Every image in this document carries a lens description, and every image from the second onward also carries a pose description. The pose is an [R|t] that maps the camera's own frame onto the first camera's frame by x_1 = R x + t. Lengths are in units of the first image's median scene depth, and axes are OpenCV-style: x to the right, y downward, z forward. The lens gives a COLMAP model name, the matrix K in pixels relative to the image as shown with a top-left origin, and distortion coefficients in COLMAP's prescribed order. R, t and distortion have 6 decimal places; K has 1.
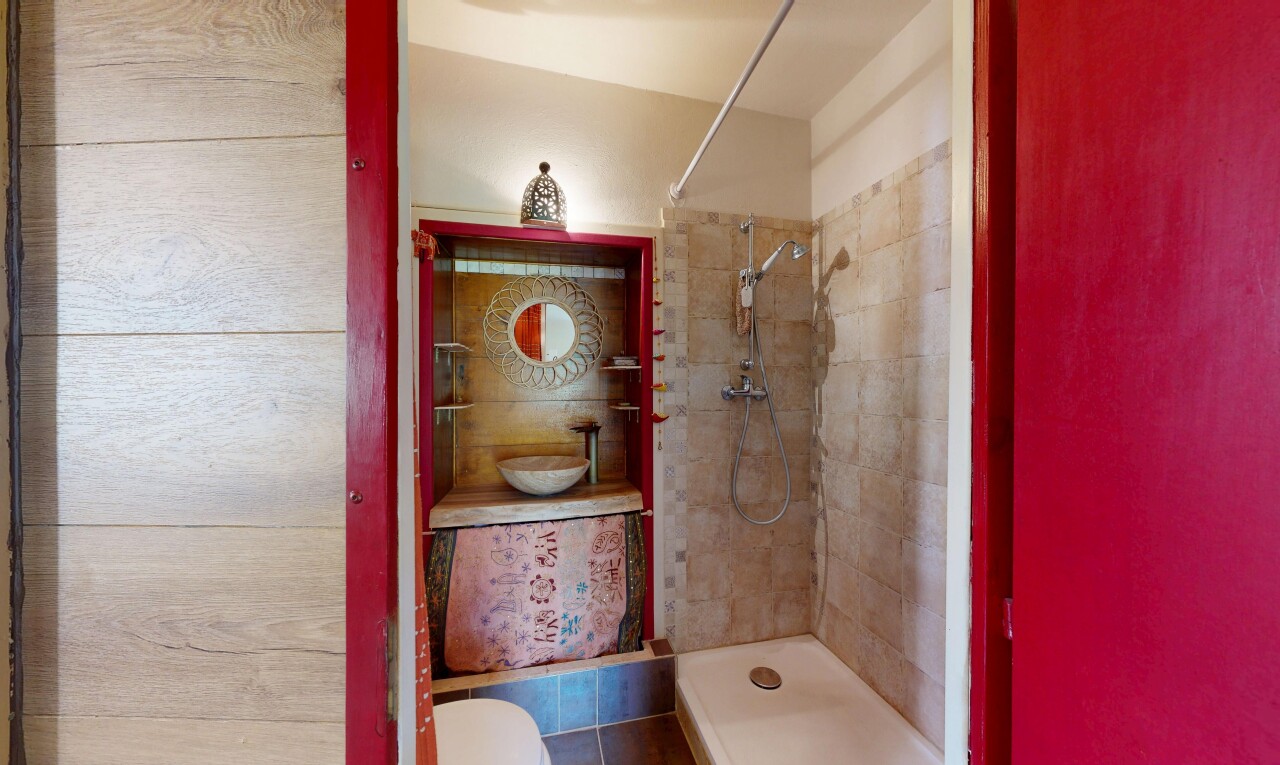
lens RADIAL K [[429.8, 0, 641.6], [0, 429.8, 385.9], [0, 0, 1]] dist [-0.001624, 0.000065]
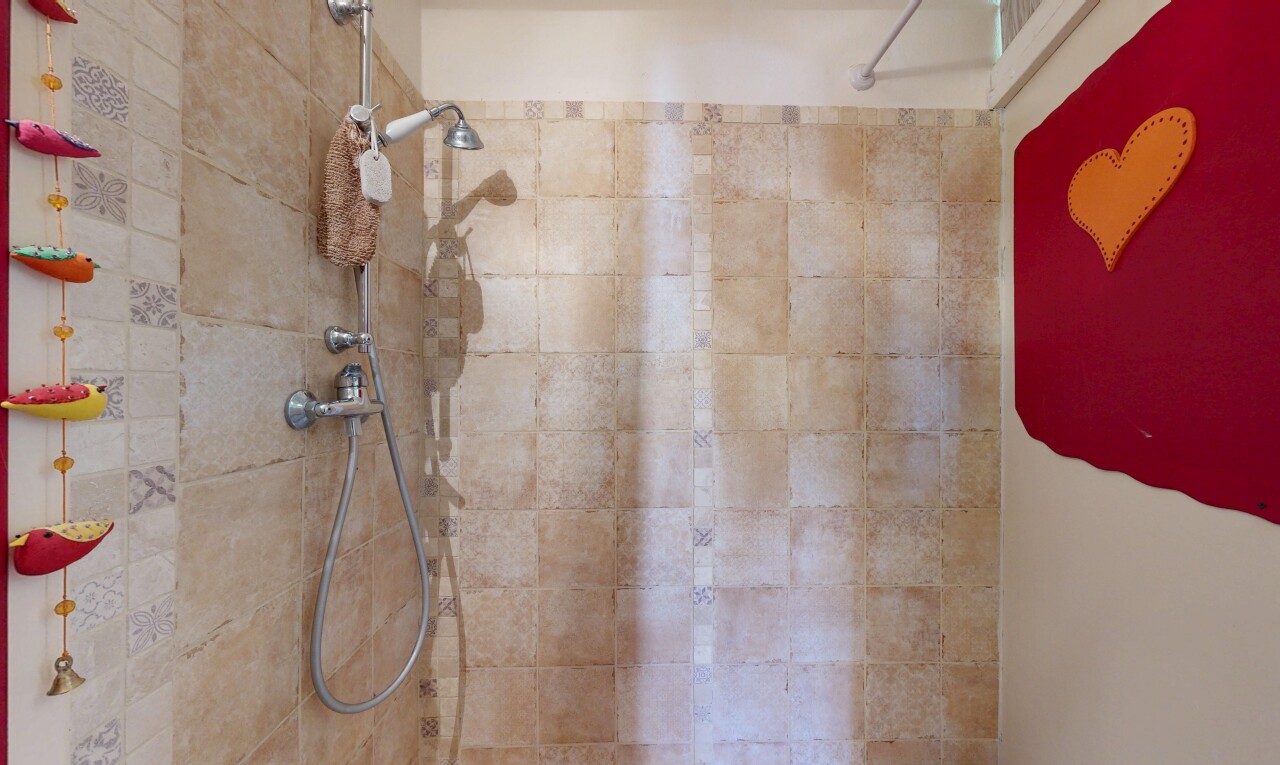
lens RADIAL K [[429.8, 0, 640.0], [0, 429.8, 384.8], [0, 0, 1]] dist [-0.001624, 0.000065]
pose [[0.211049, 0.002014, 0.977473, -0.104769], [0.000611, 0.999997, -0.002192, -0.005174], [-0.977475, 0.001060, 0.211047, 0.654924]]
